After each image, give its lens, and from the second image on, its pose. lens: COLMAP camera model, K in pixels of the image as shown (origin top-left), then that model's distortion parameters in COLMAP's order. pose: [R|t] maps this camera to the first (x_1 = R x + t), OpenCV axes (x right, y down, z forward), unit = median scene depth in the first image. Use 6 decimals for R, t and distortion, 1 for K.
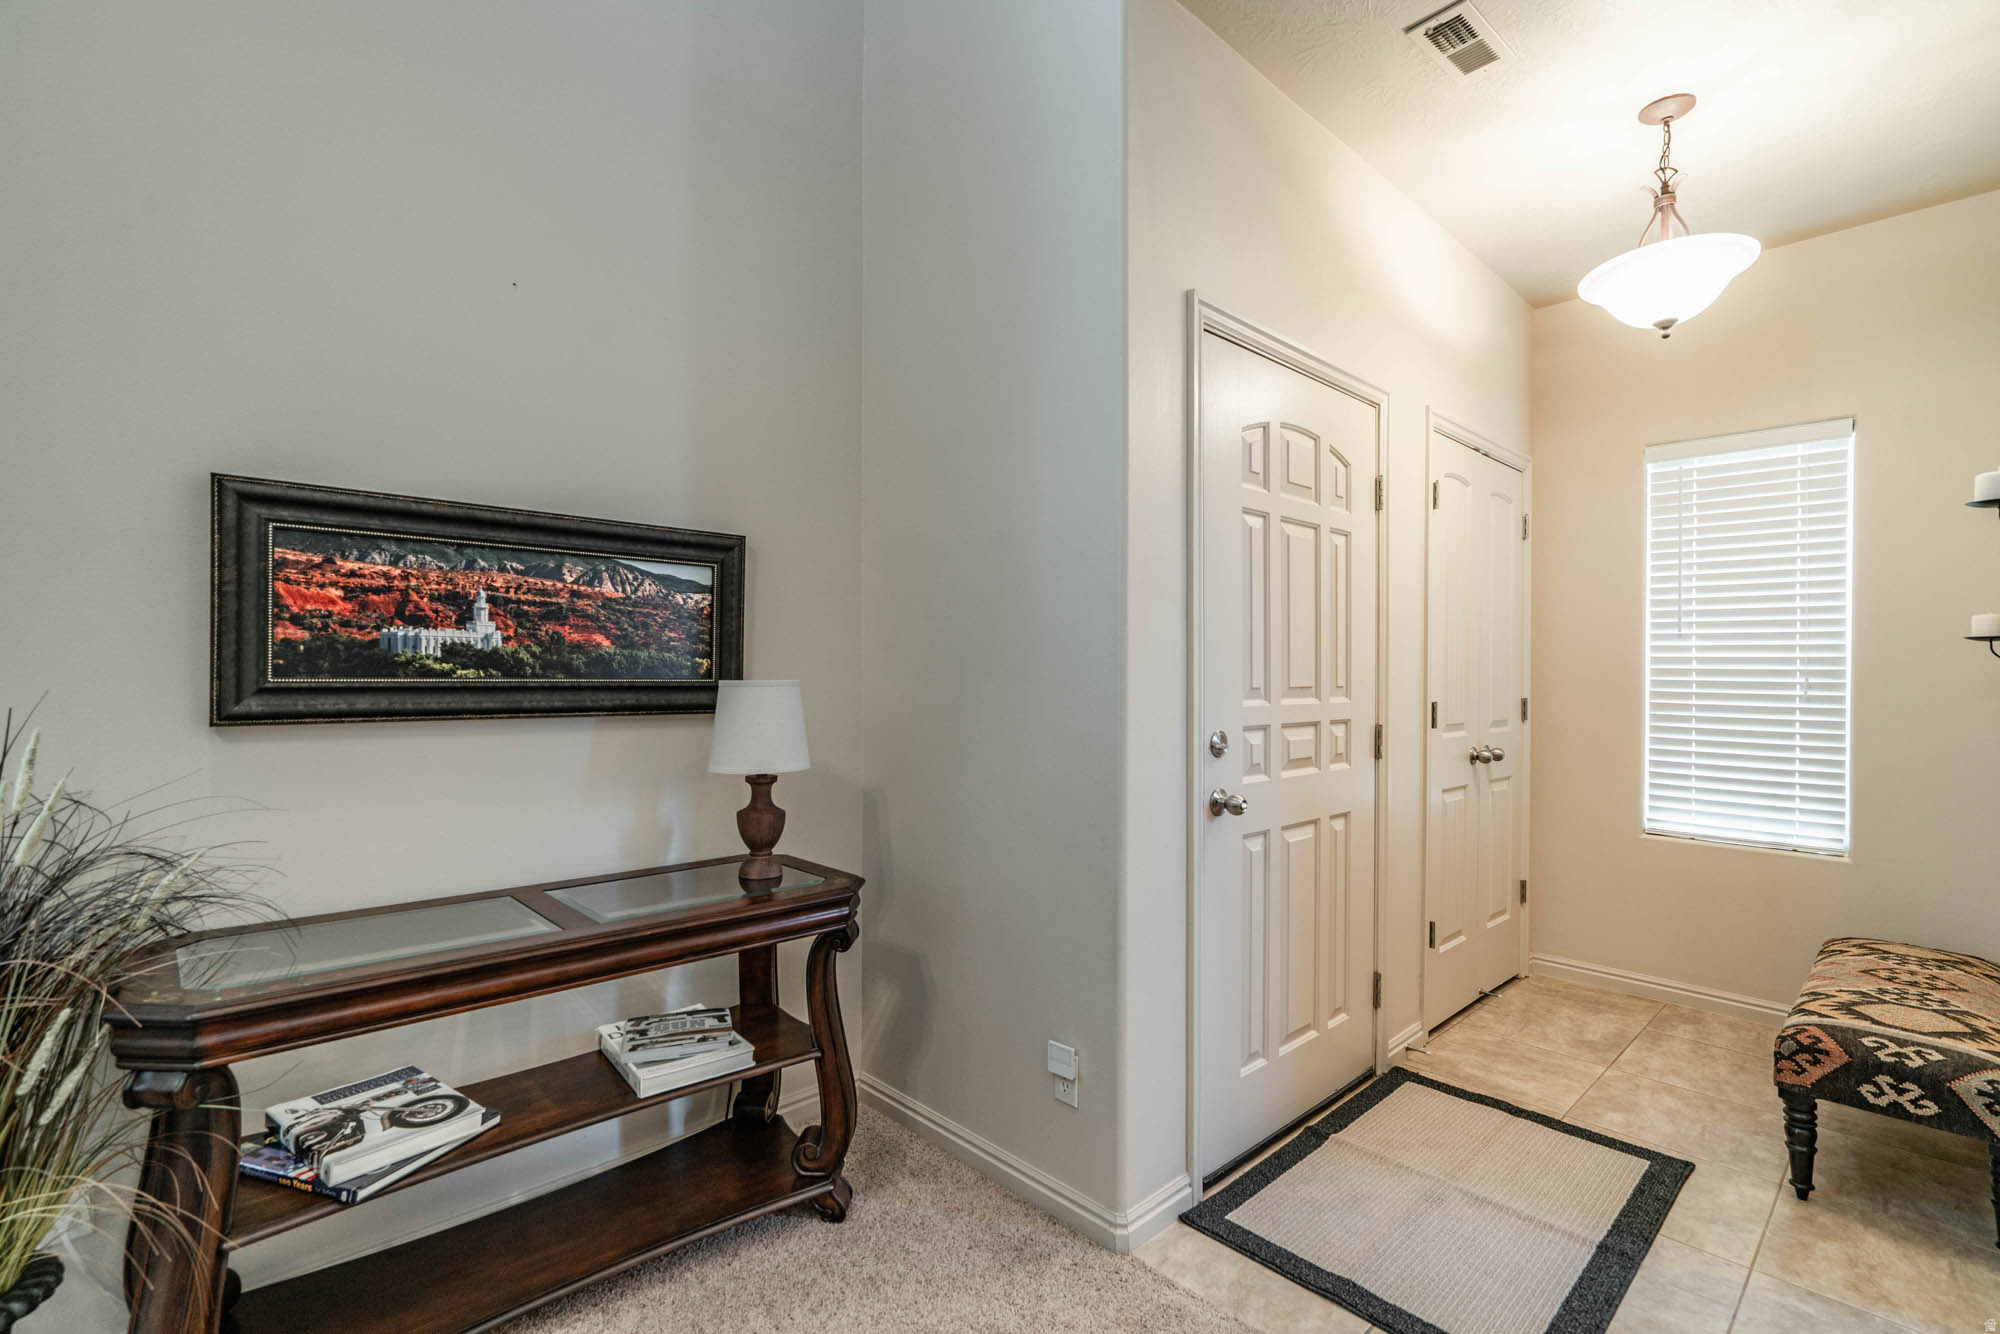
lens RADIAL K [[896.0, 0, 999.3], [0, 896.0, 661.8], [0, 0, 1]] dist [-0.001617, 0.000300]
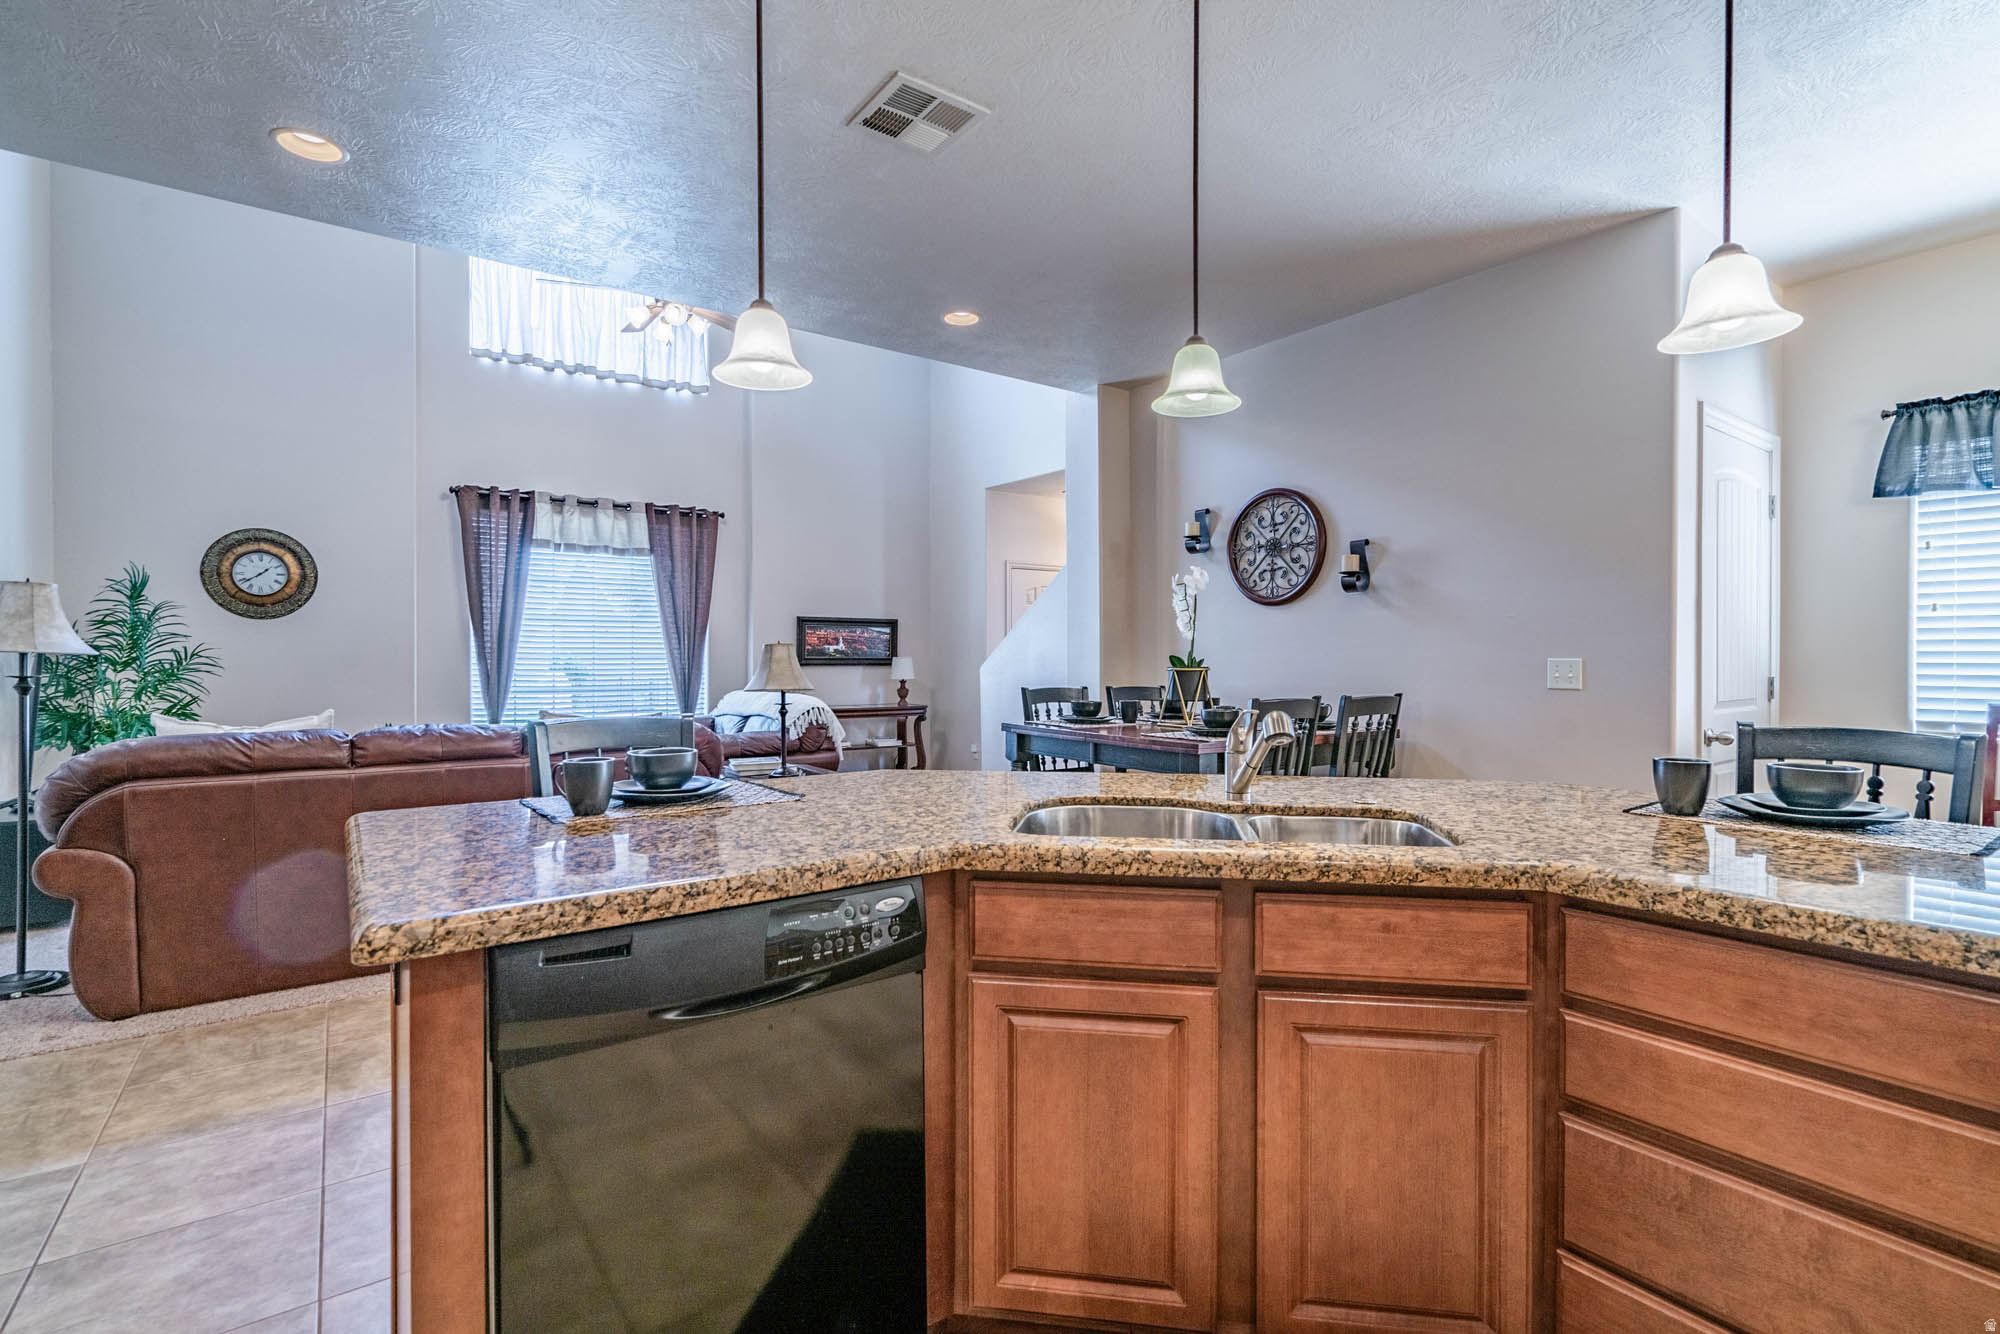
lens RADIAL K [[896.0, 0, 999.3], [0, 896.0, 661.8], [0, 0, 1]] dist [-0.001617, 0.000300]
pose [[0.992952, -0.002316, -0.118494, 0.701124], [0.004322, 0.999852, 0.016673, -0.025824], [0.118438, -0.017067, 0.992815, -3.206616]]
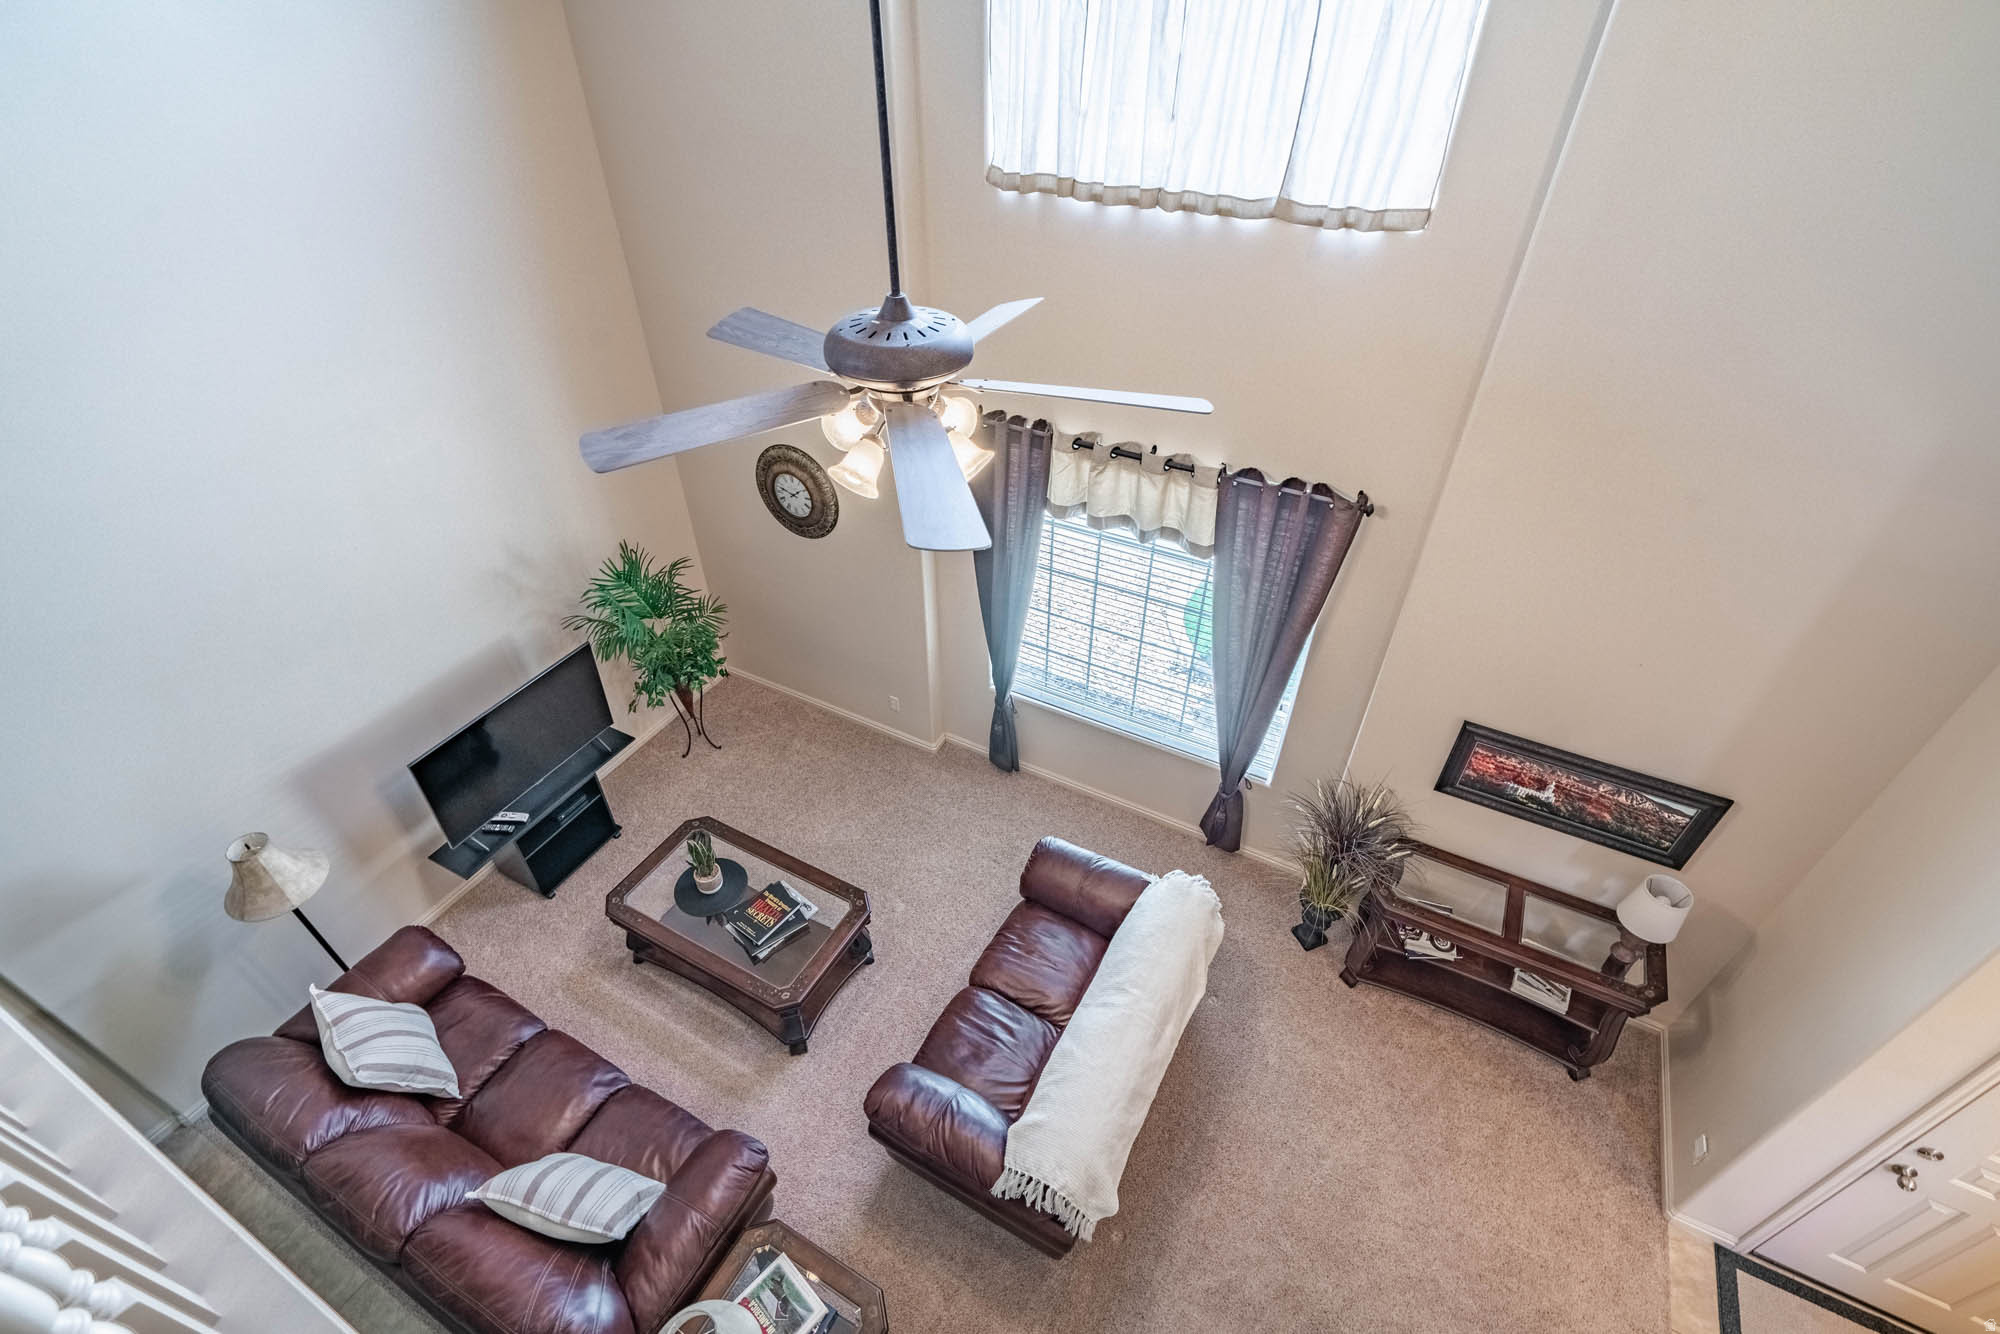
lens RADIAL K [[896.0, 0, 999.3], [0, 896.0, 661.8], [0, 0, 1]] dist [-0.001617, 0.000300]
pose [[0.318494, 0.601029, -0.733025, 0.375386], [0.011087, 0.770880, 0.636884, -1.617895], [0.947860, -0.210971, 0.238857, -0.670869]]
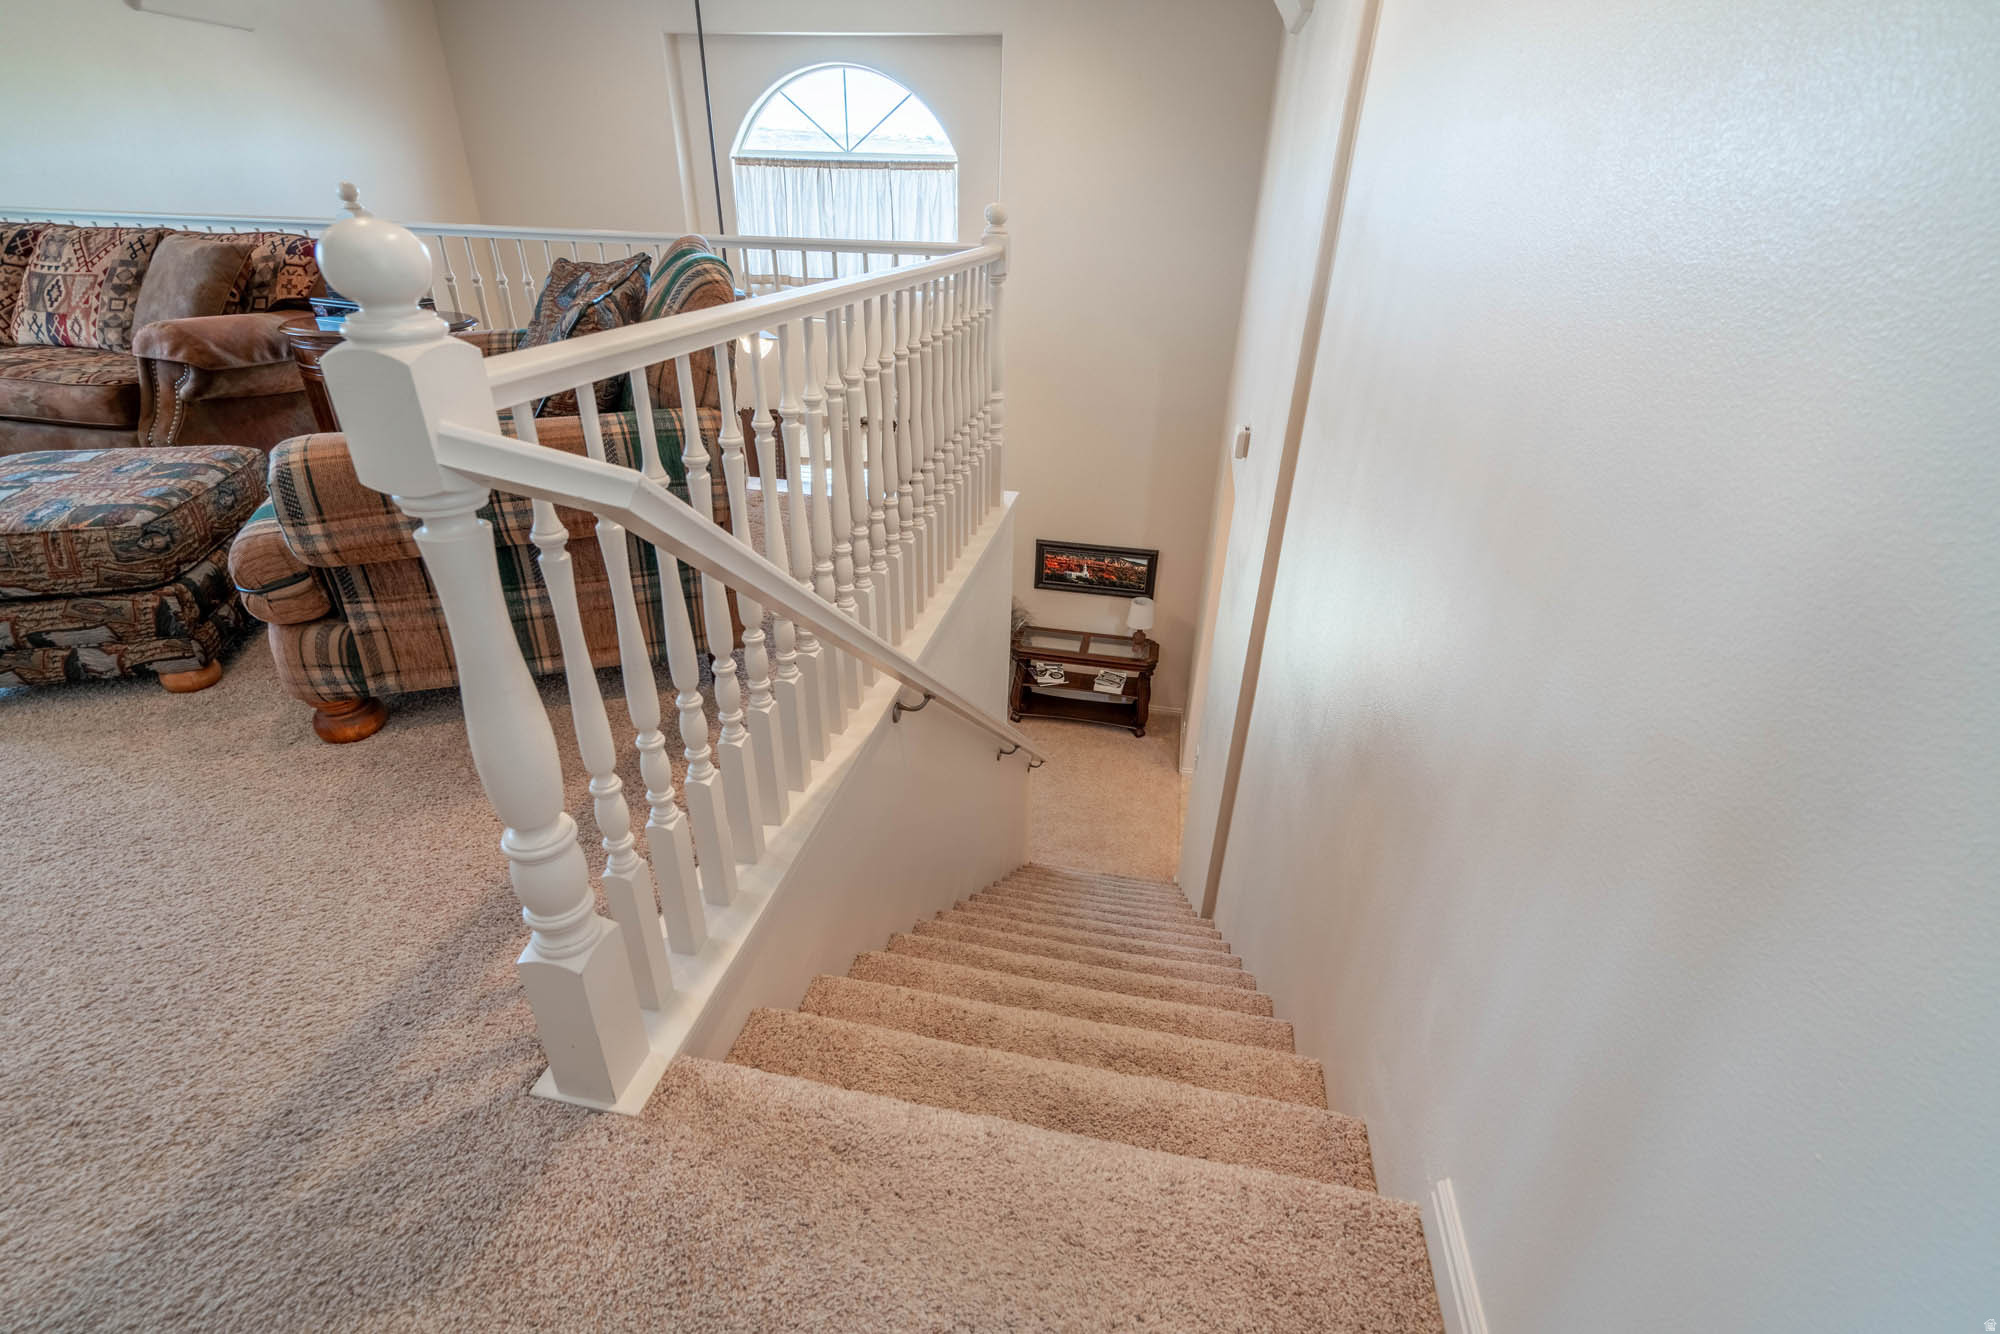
lens RADIAL K [[896.0, 0, 999.3], [0, 896.0, 661.8], [0, 0, 1]] dist [-0.001617, 0.000300]
pose [[0.585529, 0.384716, -0.713547, 2.189576], [-0.016910, 0.885819, 0.463723, -1.516236], [0.810475, -0.259458, 0.525178, -1.511391]]
